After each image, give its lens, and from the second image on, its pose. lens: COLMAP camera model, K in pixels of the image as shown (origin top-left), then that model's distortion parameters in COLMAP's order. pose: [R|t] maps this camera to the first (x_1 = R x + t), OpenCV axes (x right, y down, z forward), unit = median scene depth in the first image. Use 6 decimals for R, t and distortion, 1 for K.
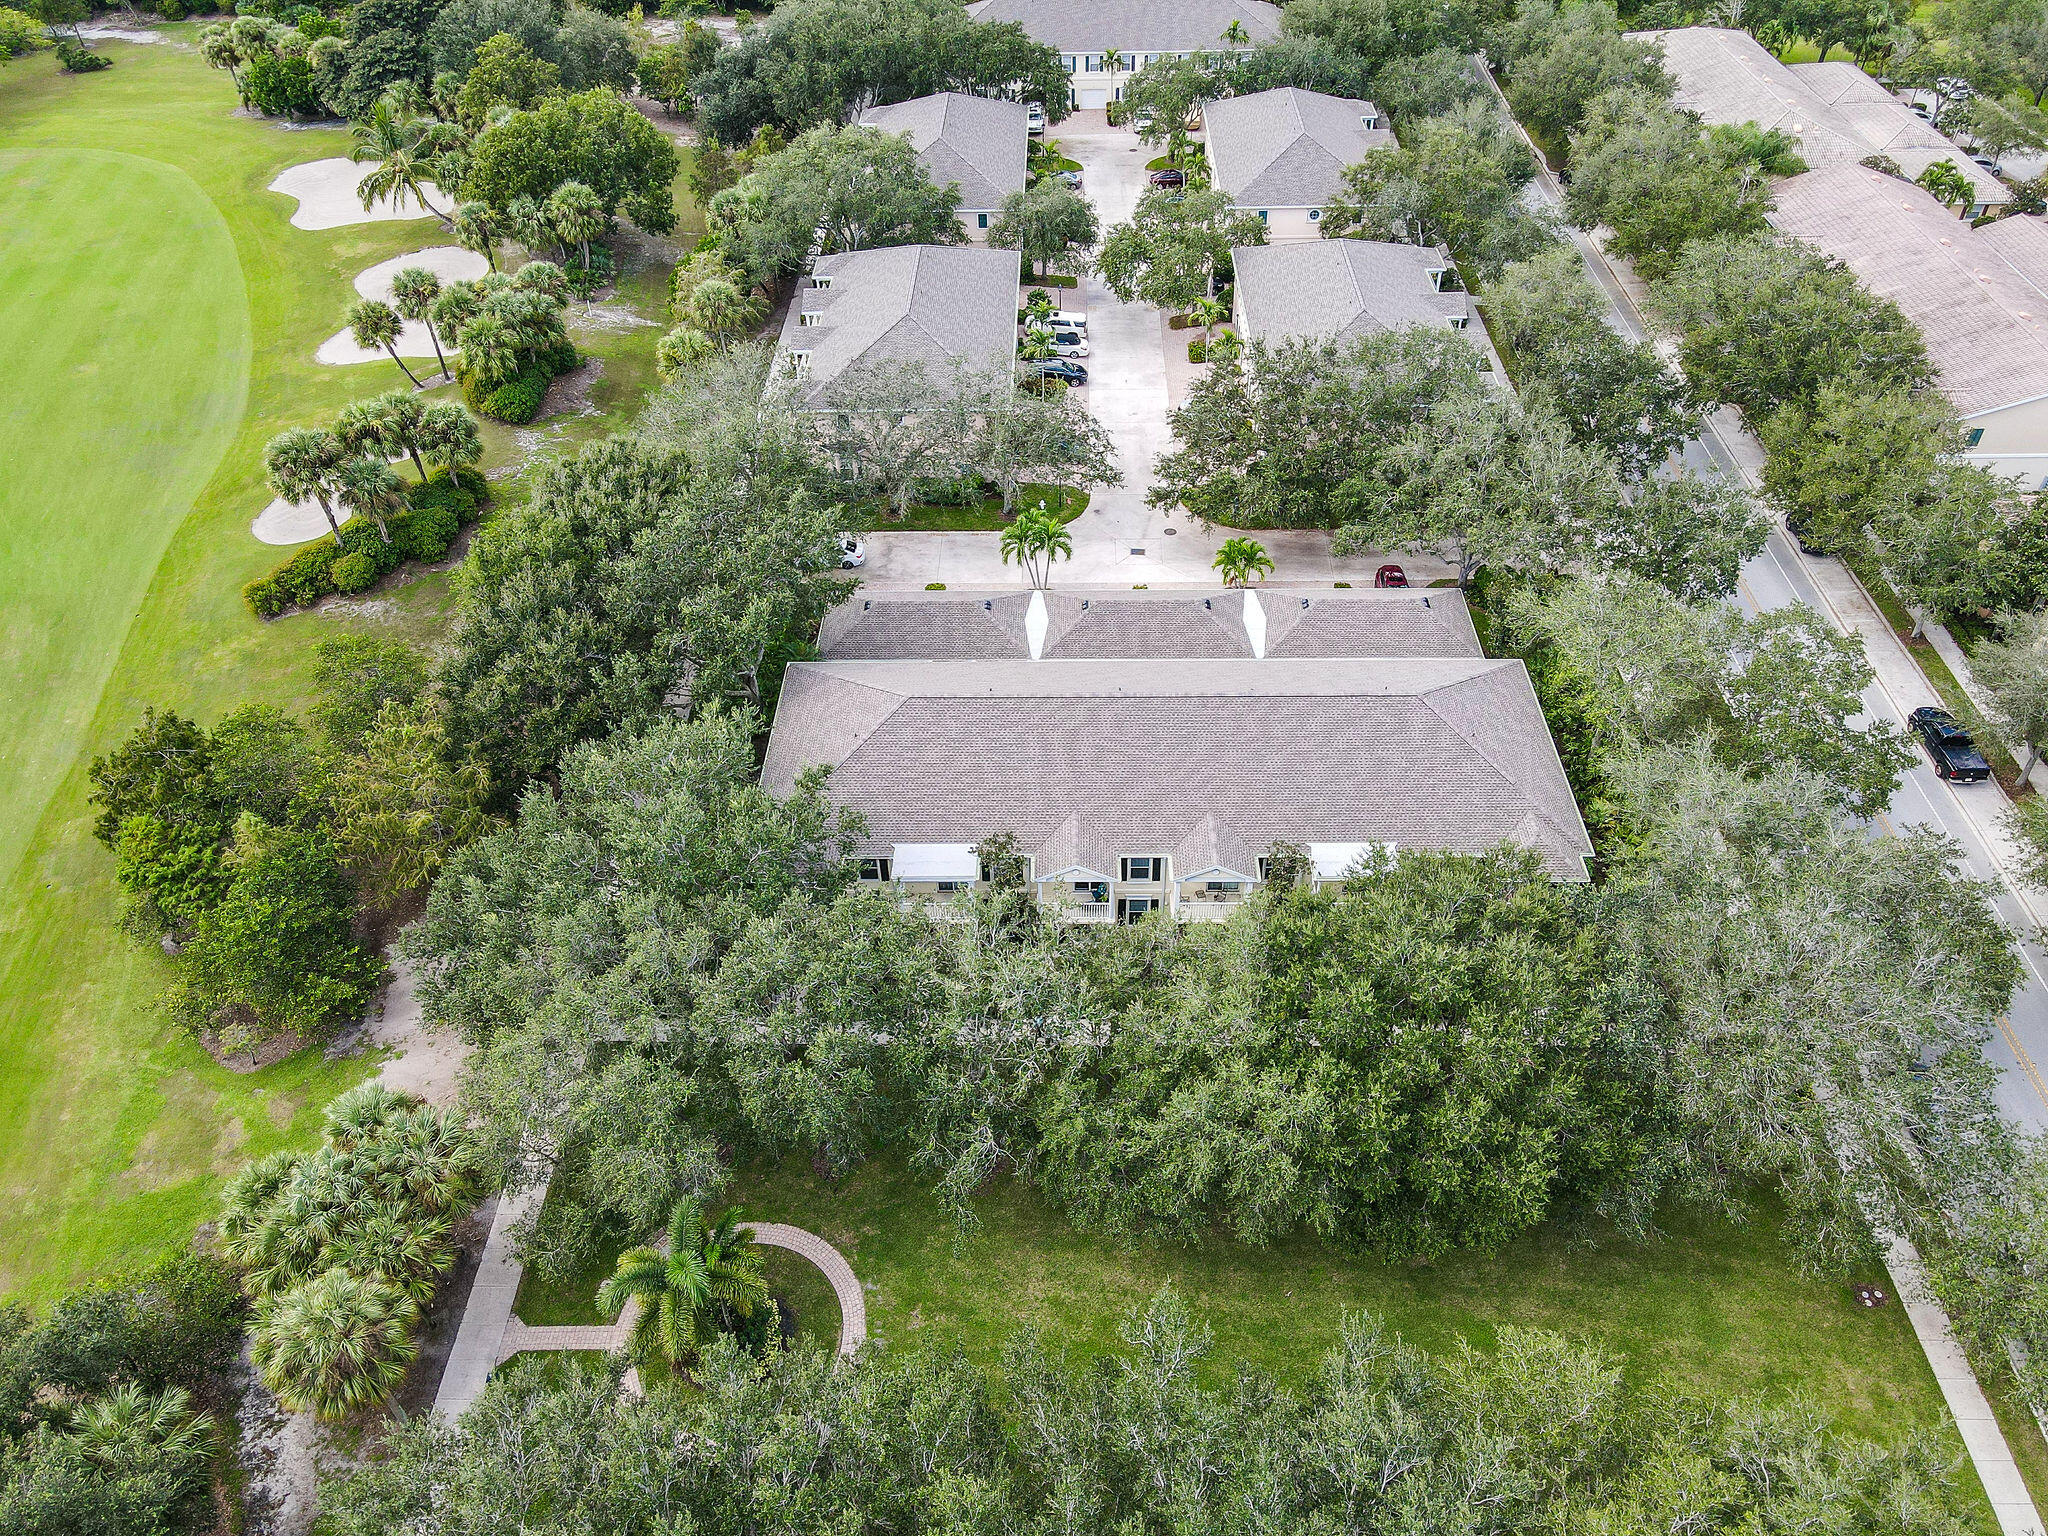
lens RADIAL K [[1531.8, 0, 1026.2], [0, 1531.8, 758.6], [0, 0, 1]] dist [0.002112, 0.025013]
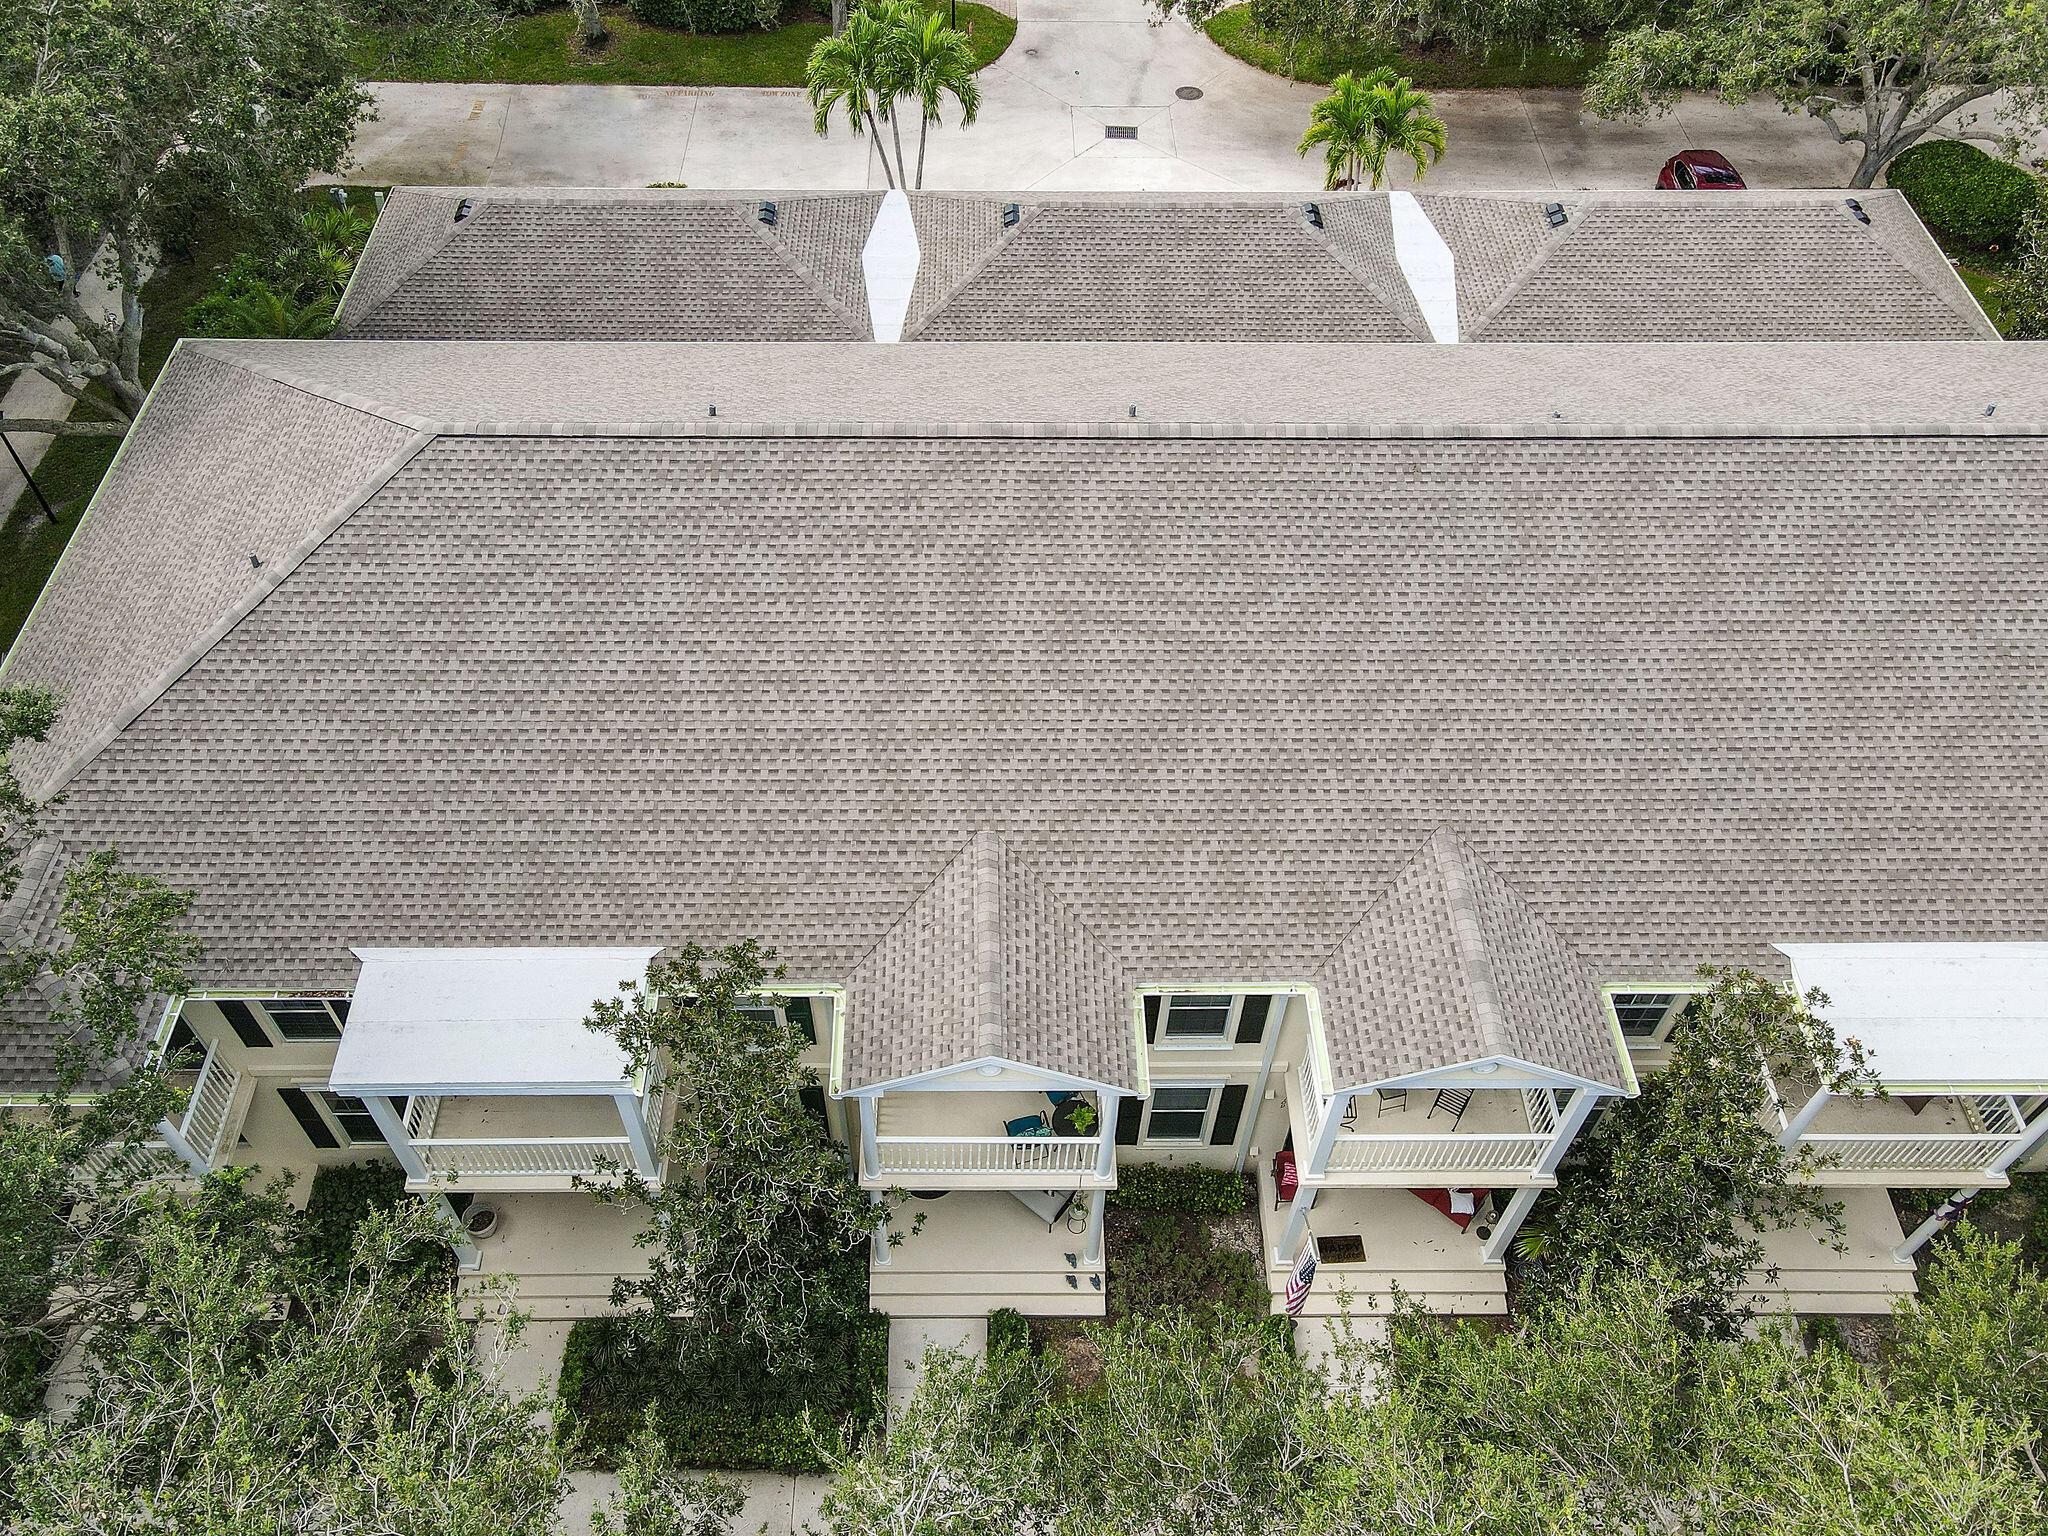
lens RADIAL K [[1531.8, 0, 1011.4], [0, 1531.8, 762.0], [0, 0, 1]] dist [0.002112, 0.025013]
pose [[0.998771, -0.004731, 0.049332, 0.021729], [-0.002782, 0.988513, 0.151114, -0.022686], [-0.049480, -0.151065, 0.987285, 0.697357]]
